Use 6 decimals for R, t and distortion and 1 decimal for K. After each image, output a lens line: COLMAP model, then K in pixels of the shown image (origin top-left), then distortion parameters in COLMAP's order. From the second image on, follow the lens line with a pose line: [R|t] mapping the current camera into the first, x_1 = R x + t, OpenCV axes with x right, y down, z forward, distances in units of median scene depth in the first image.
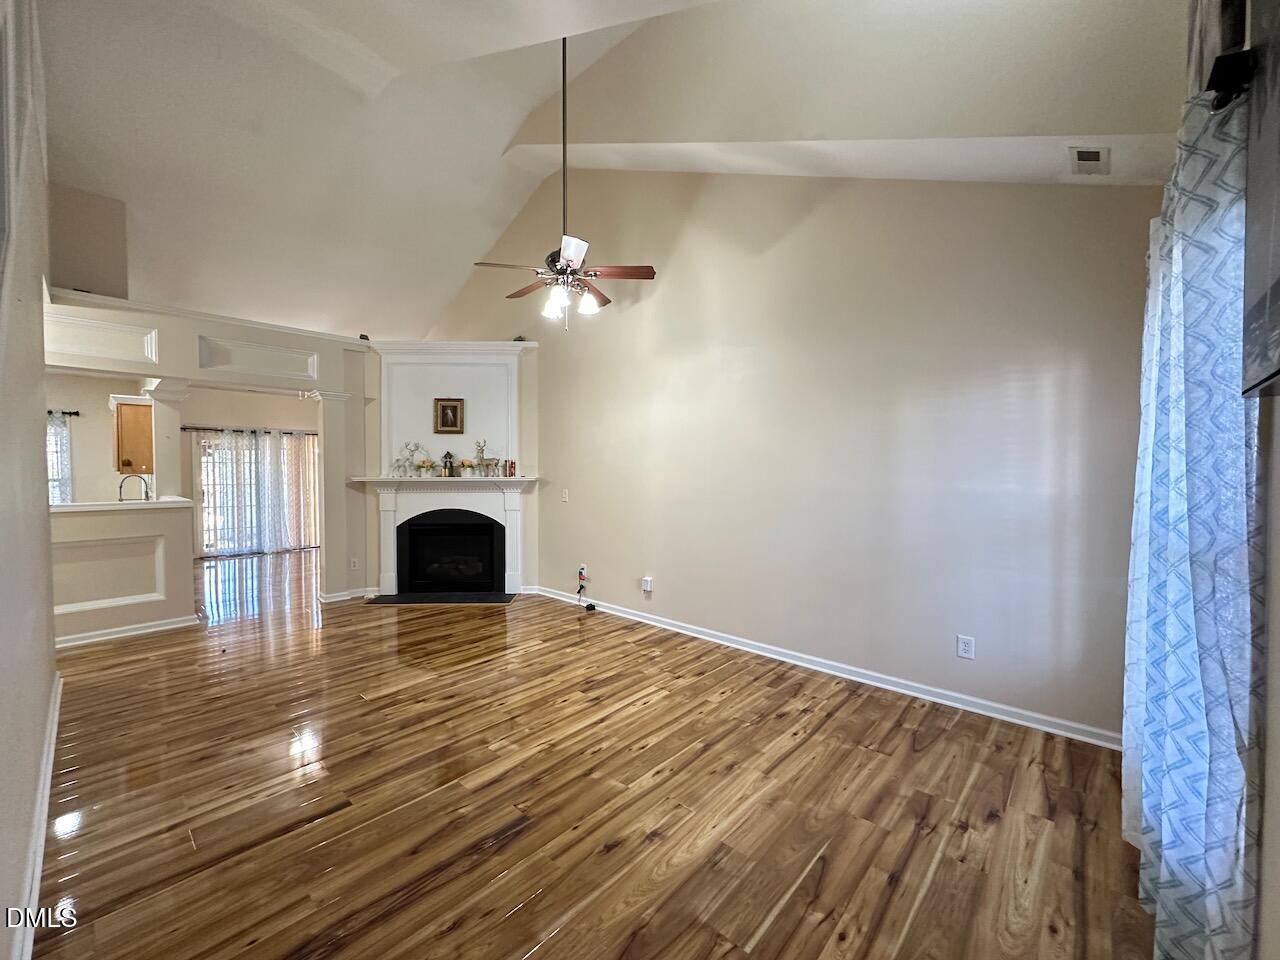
lens RADIAL K [[509.0, 0, 638.2], [0, 509.0, 479.5], [0, 0, 1]] dist [-0.001194, -0.000134]
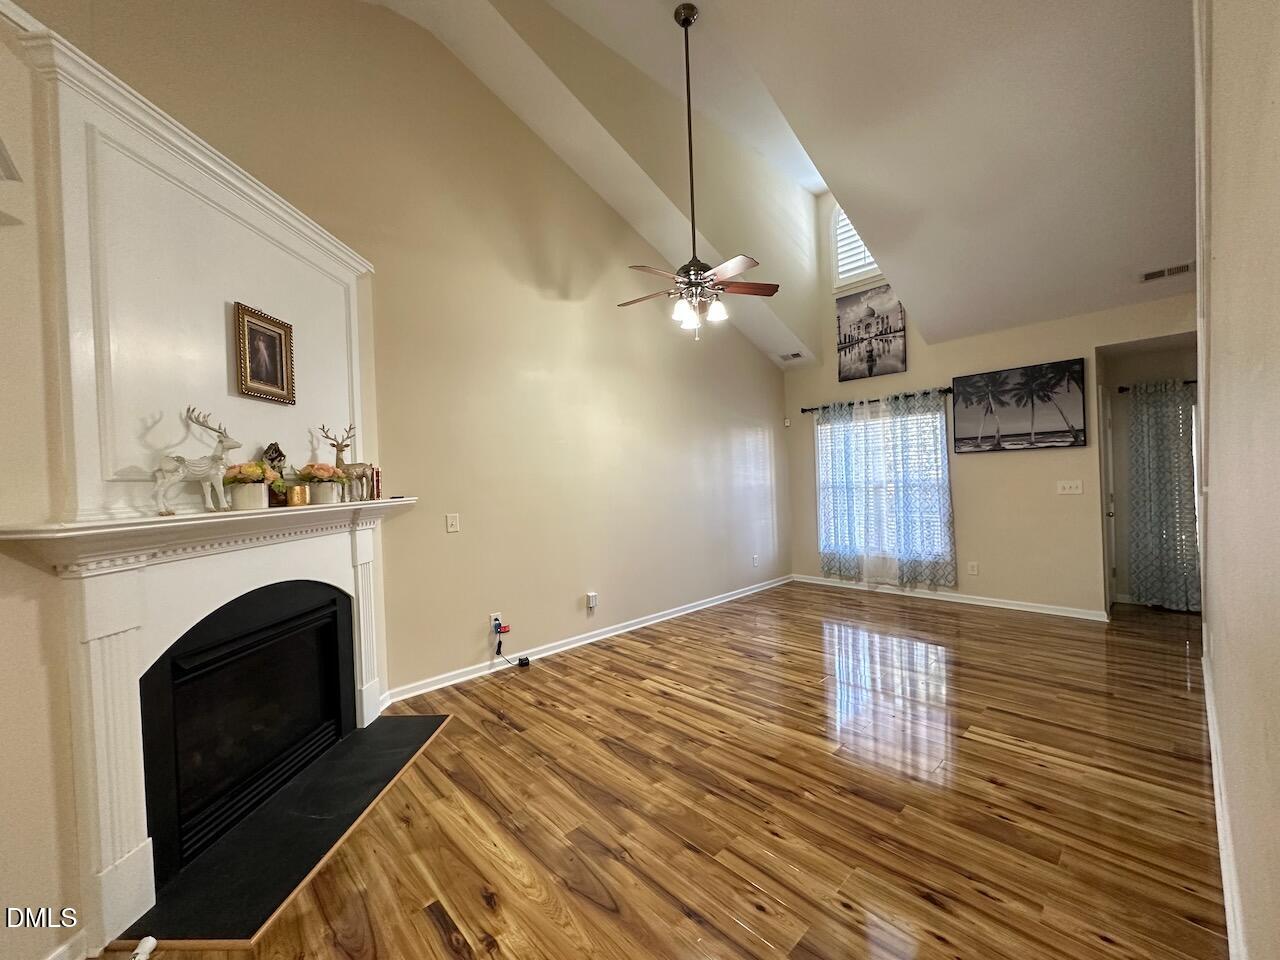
lens RADIAL K [[509.0, 0, 640.6], [0, 509.0, 484.6], [0, 0, 1]] dist [-0.001194, -0.000134]
pose [[0.076950, -0.010663, 0.996978, -0.952478], [0.056916, 0.998359, 0.006284, -0.010515], [-0.995409, 0.056260, 0.077430, 0.855333]]
